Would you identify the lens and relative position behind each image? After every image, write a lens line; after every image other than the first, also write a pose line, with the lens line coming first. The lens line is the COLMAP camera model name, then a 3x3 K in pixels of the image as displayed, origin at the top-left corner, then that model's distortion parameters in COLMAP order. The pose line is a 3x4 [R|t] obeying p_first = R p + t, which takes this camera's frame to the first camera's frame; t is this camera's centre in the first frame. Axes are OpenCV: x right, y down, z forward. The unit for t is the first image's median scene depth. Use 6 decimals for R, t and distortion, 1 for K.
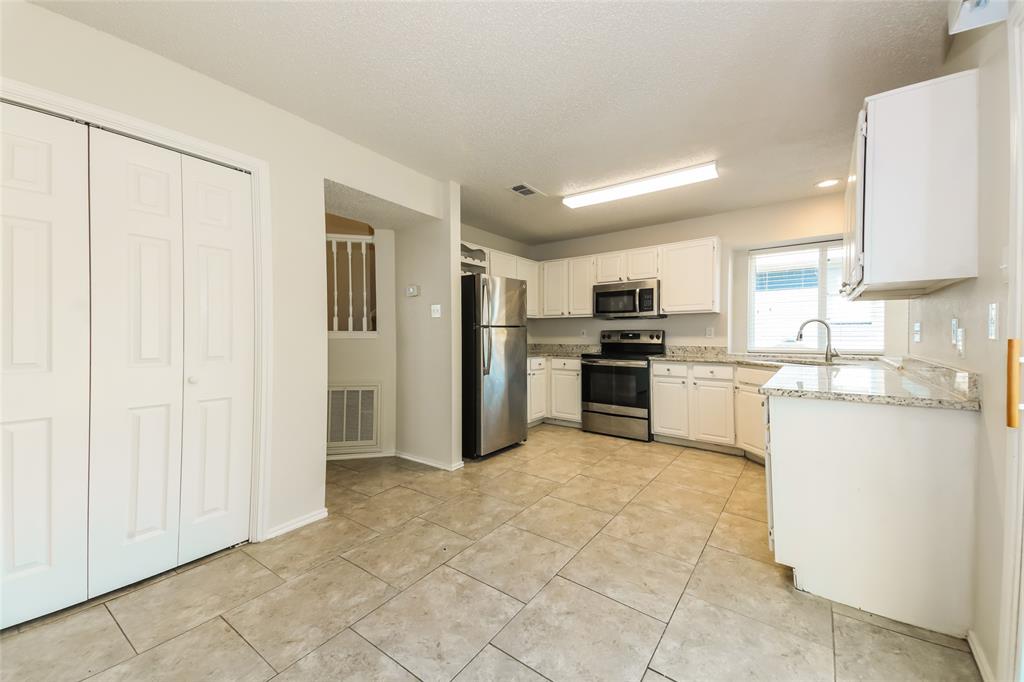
lens RADIAL K [[397.3, 0, 516.1], [0, 397.3, 335.2], [0, 0, 1]] dist [0.122656, -0.051400]
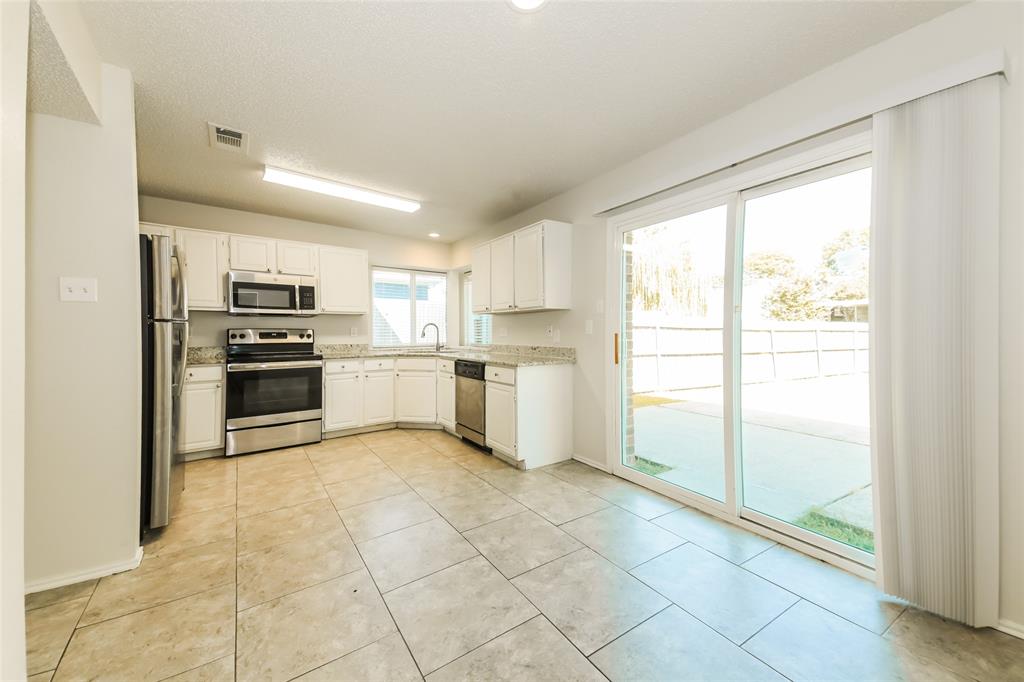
lens RADIAL K [[397.3, 0, 516.1], [0, 397.3, 335.2], [0, 0, 1]] dist [0.122656, -0.051400]
pose [[0.306430, -0.008302, 0.951857, -0.569208], [0.006155, 0.999958, 0.006740, -0.001768], [-0.951873, 0.003794, 0.306468, 0.277178]]
